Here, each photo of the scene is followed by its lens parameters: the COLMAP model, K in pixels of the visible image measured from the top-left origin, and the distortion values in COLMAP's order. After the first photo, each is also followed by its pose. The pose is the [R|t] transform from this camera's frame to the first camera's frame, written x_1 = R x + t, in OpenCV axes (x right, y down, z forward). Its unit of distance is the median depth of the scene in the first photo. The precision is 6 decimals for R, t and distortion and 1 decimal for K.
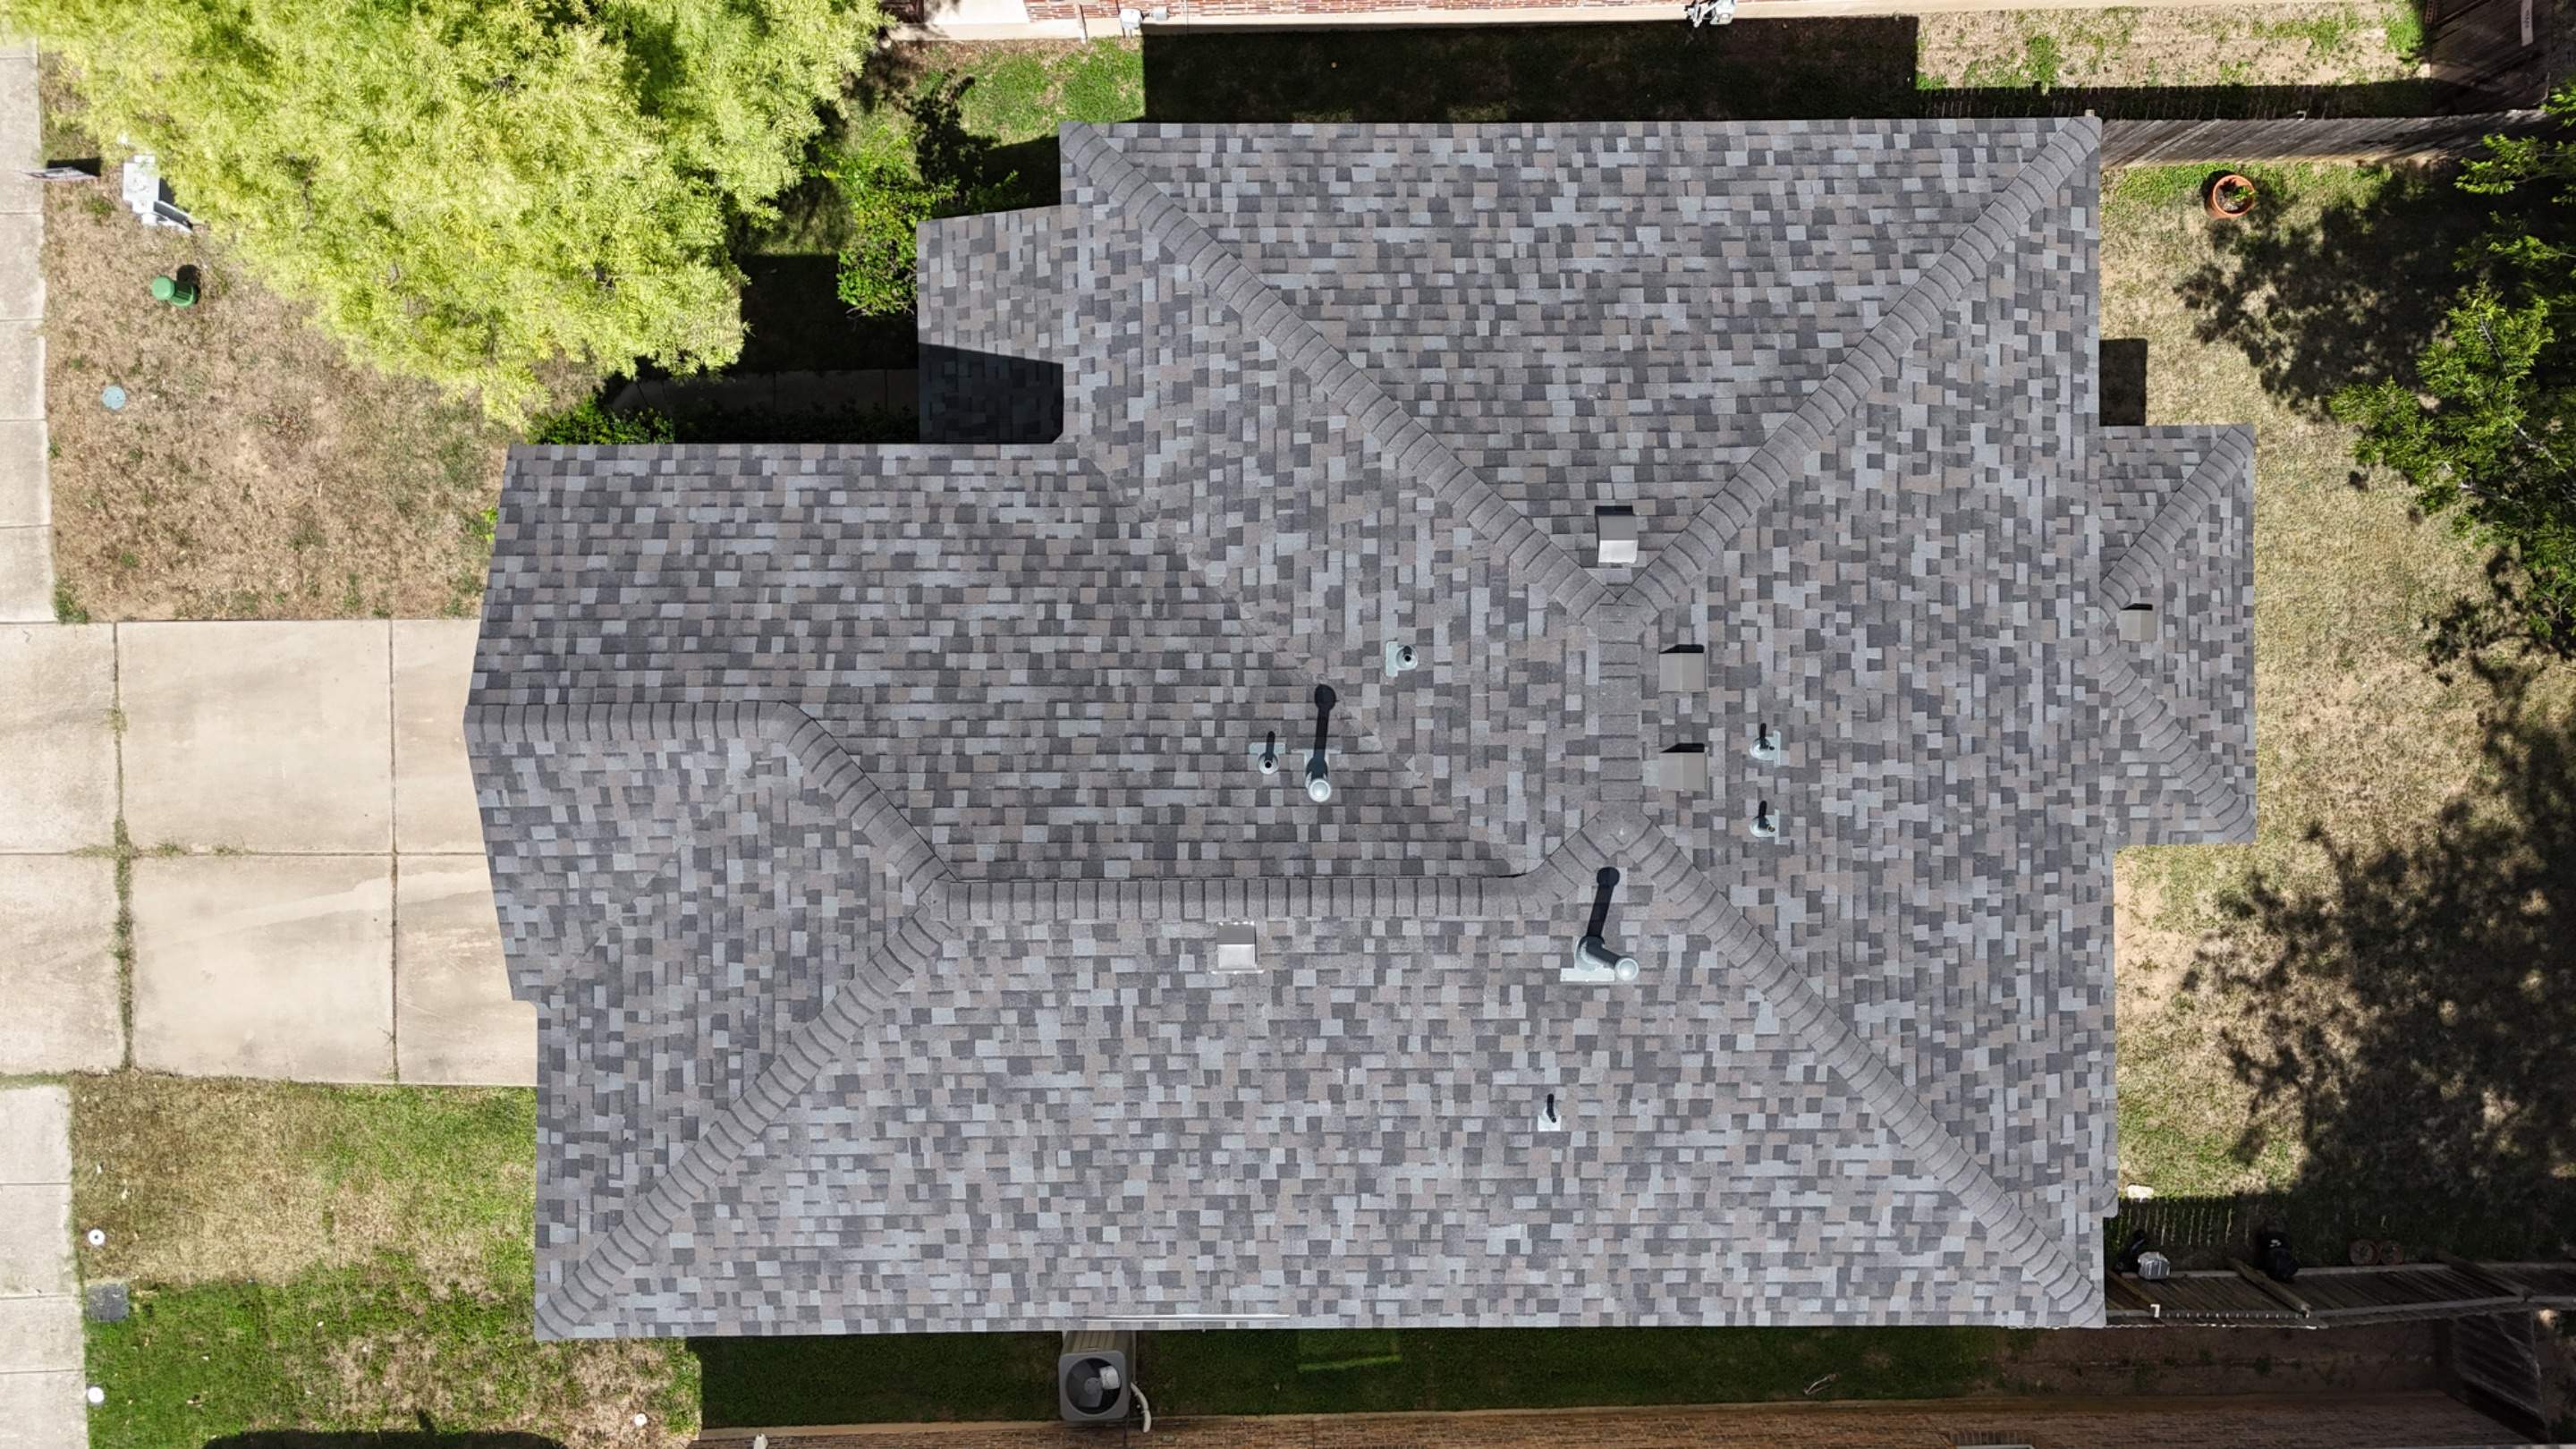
lens RADIAL K [[1894.9, 0, 1280.2], [0, 1894.9, 735.7], [0, 0, 1]] dist [0.078868, -0.080103]
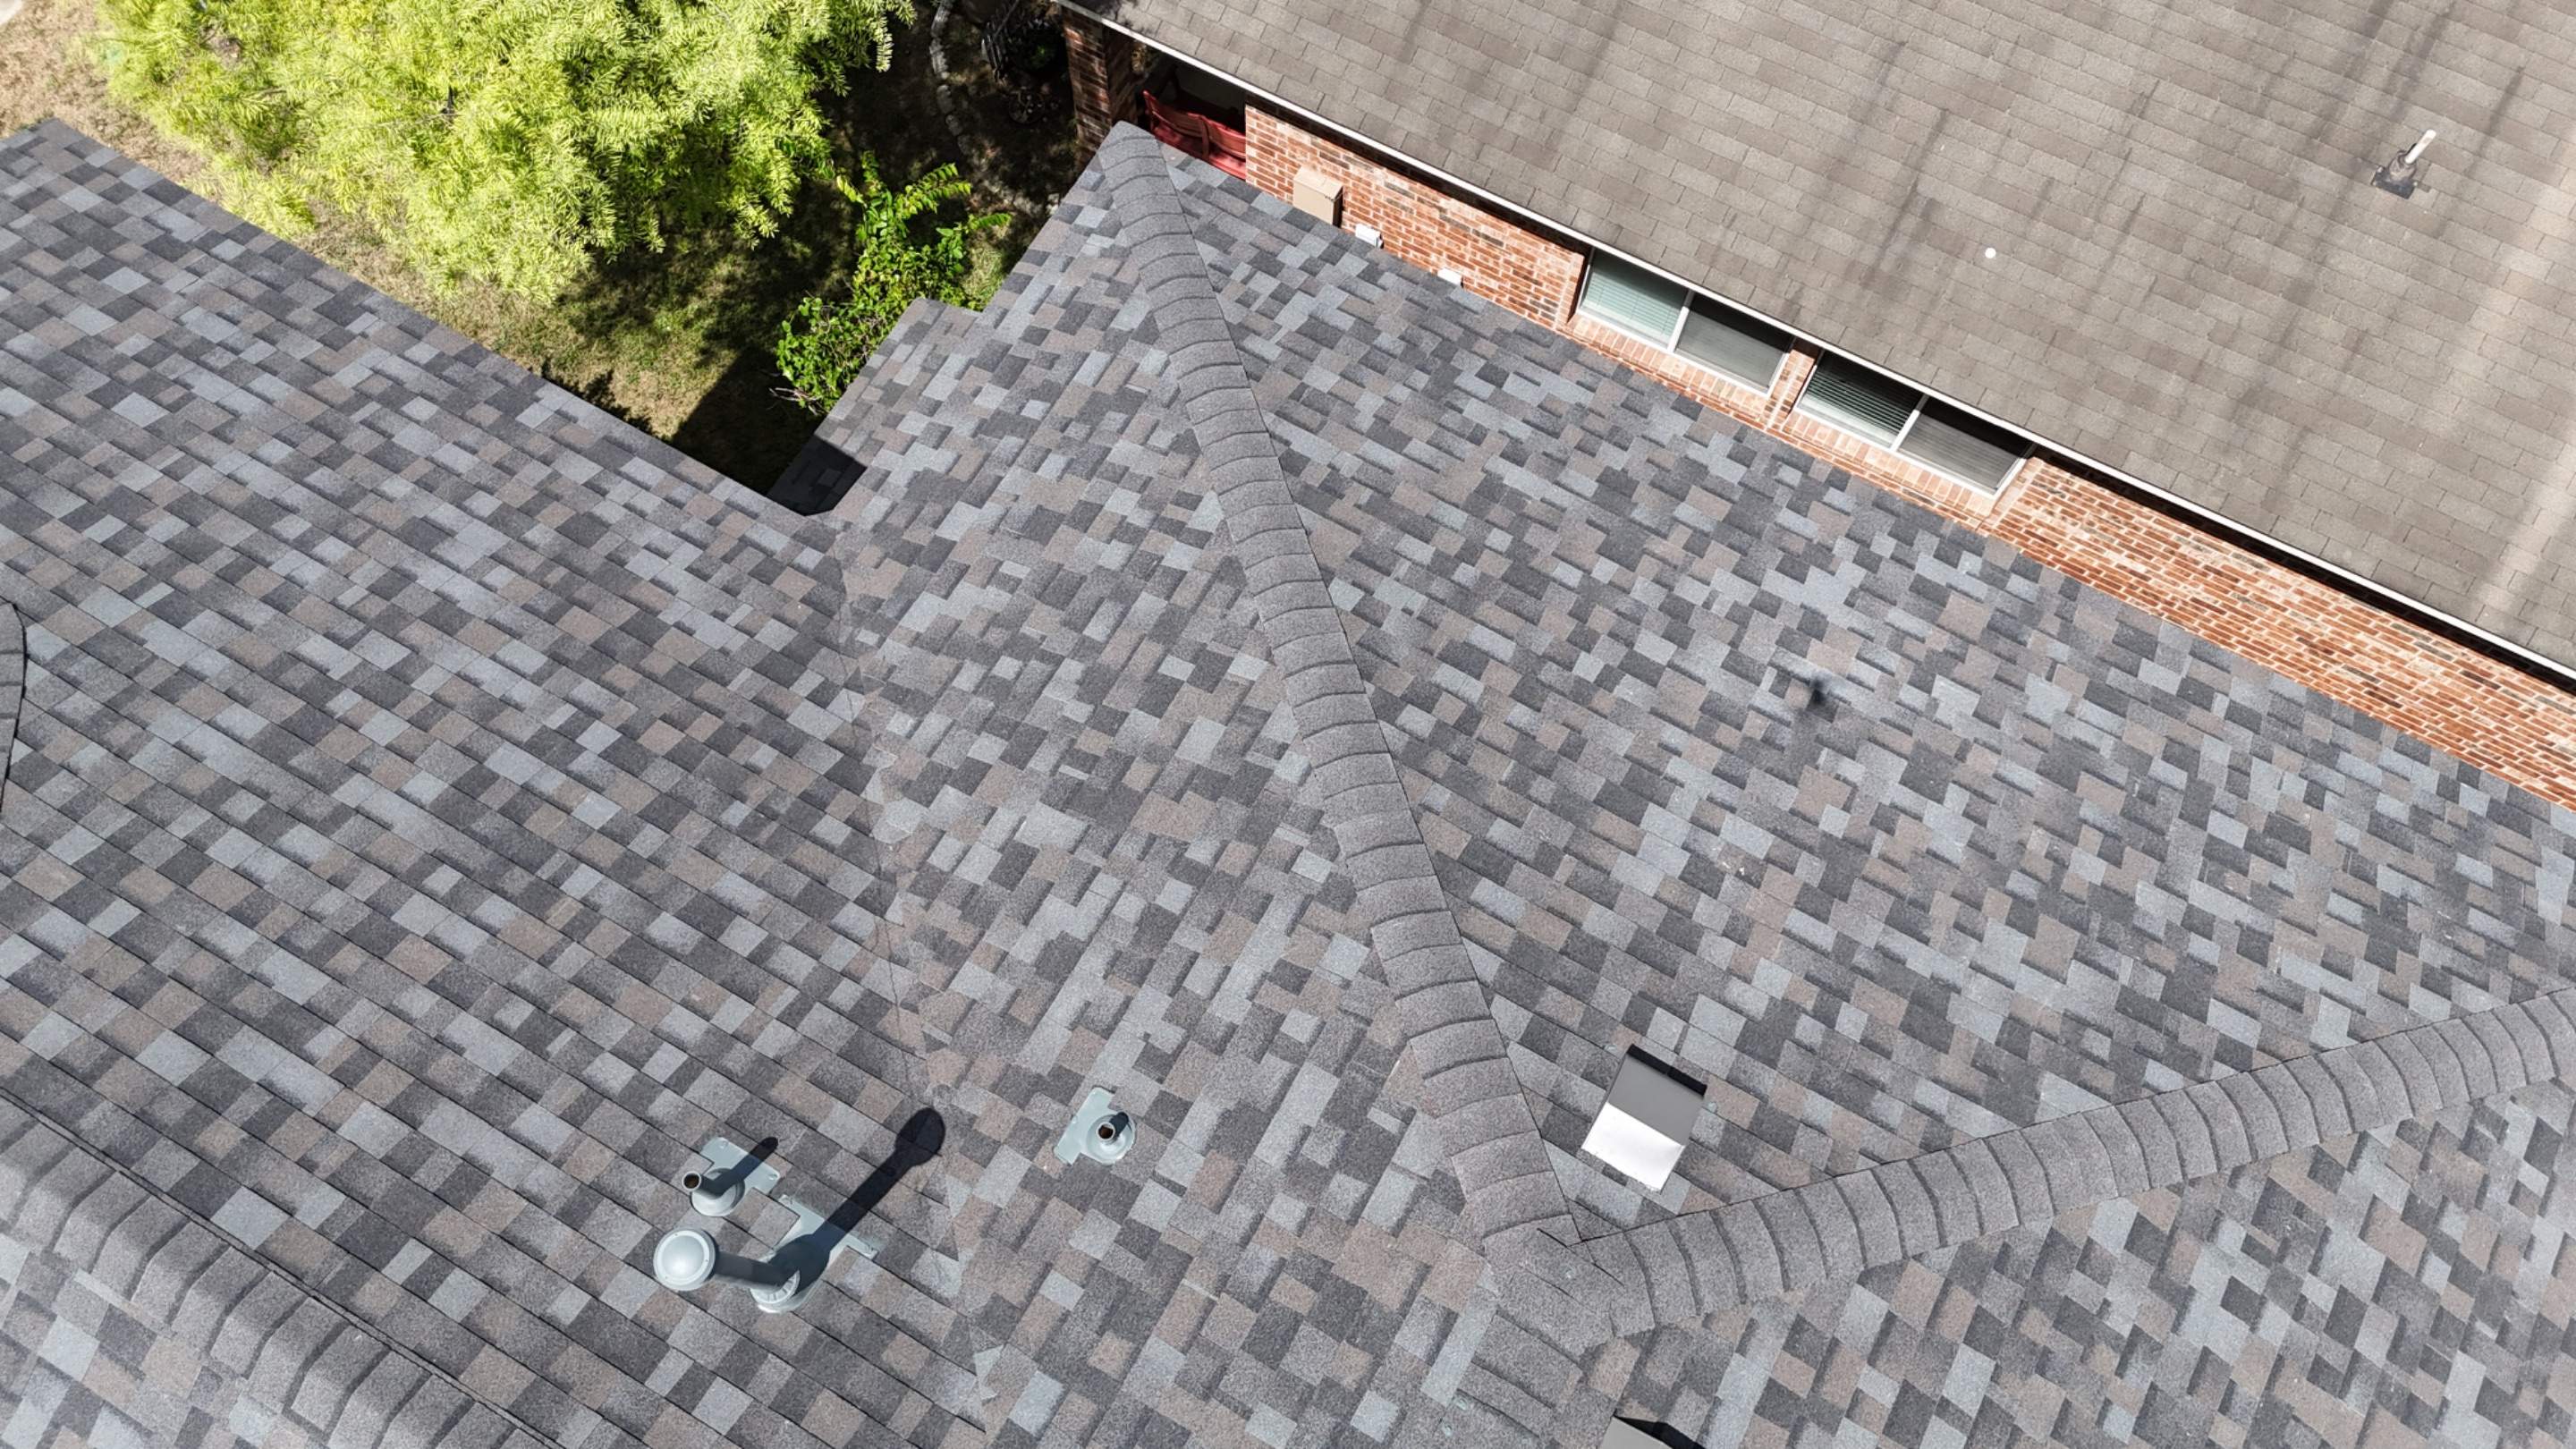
lens RADIAL K [[1894.9, 0, 1280.9], [0, 1894.9, 733.3], [0, 0, 1]] dist [0.078868, -0.080103]
pose [[0.866757, 0.465038, -0.180197, 0.133812], [-0.498706, 0.804602, -0.322348, 0.006818], [-0.004918, 0.369263, 0.929312, 0.525022]]
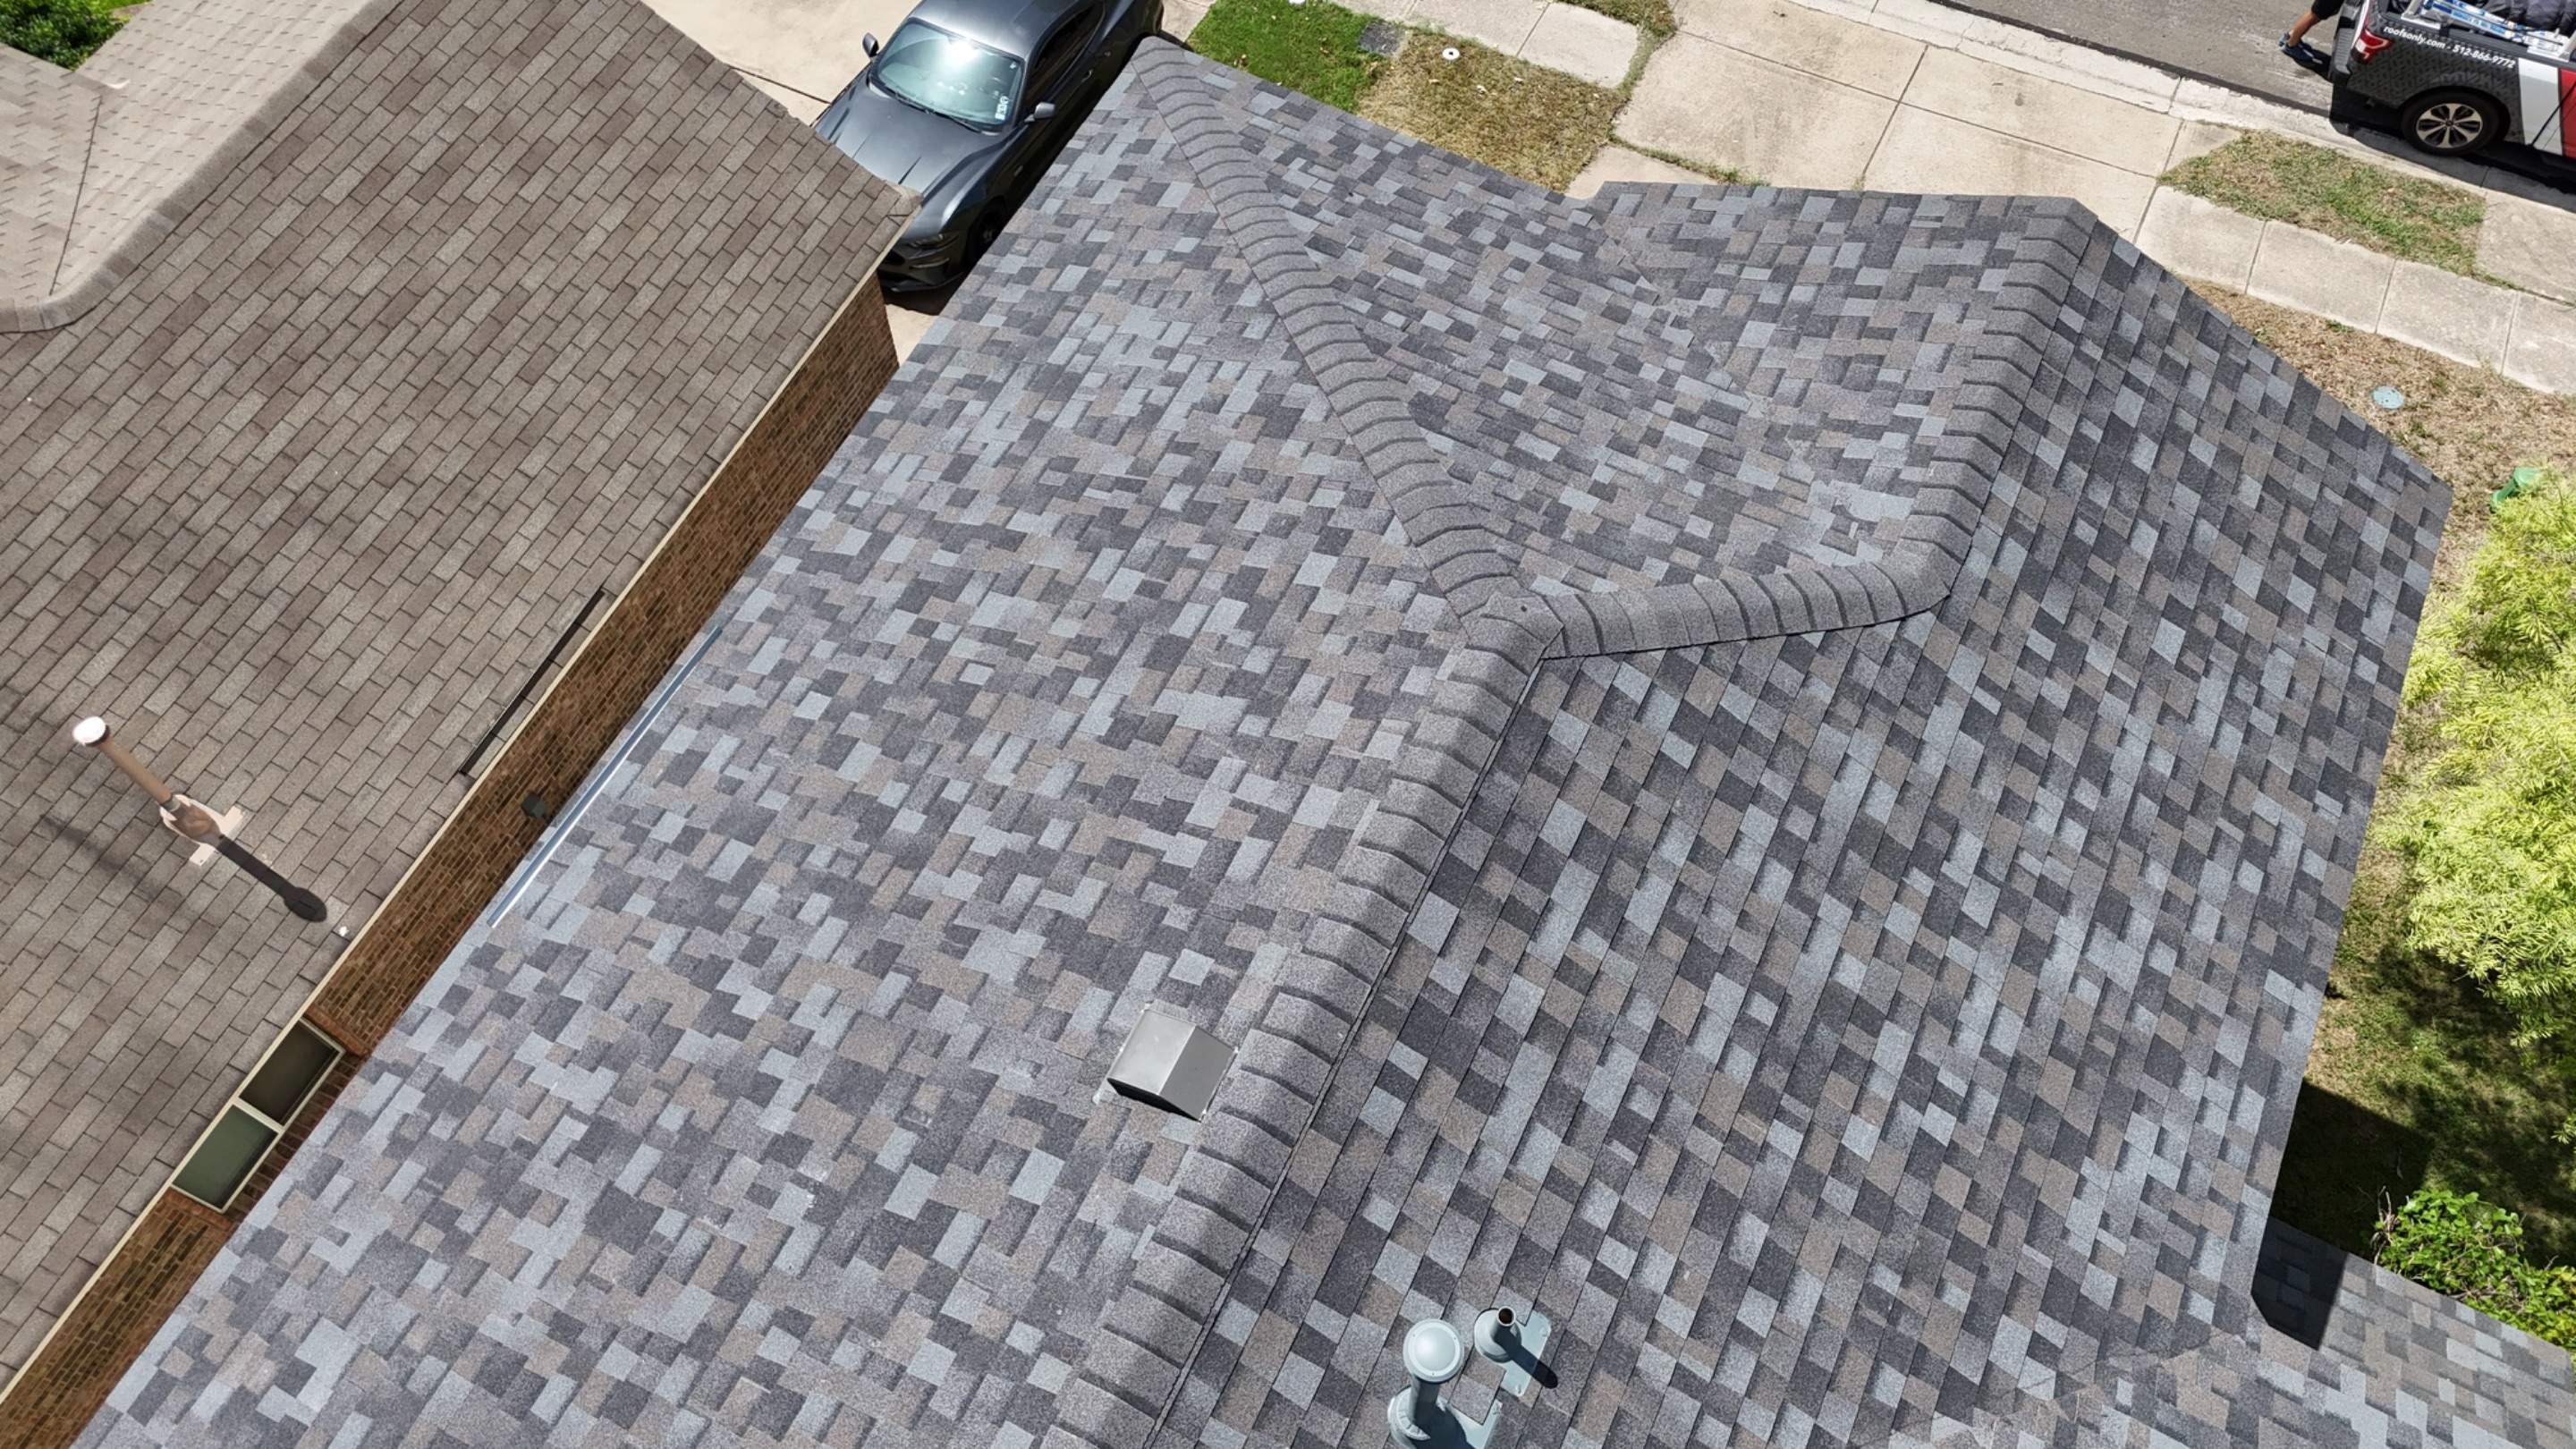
lens RADIAL K [[1894.9, 0, 1279.9], [0, 1894.9, 731.7], [0, 0, 1]] dist [0.078868, -0.080103]
pose [[-0.454049, 0.777067, -0.435897, 0.098125], [-0.890753, -0.406860, 0.202543, 0.026168], [-0.019960, 0.480242, 0.876909, 0.523373]]
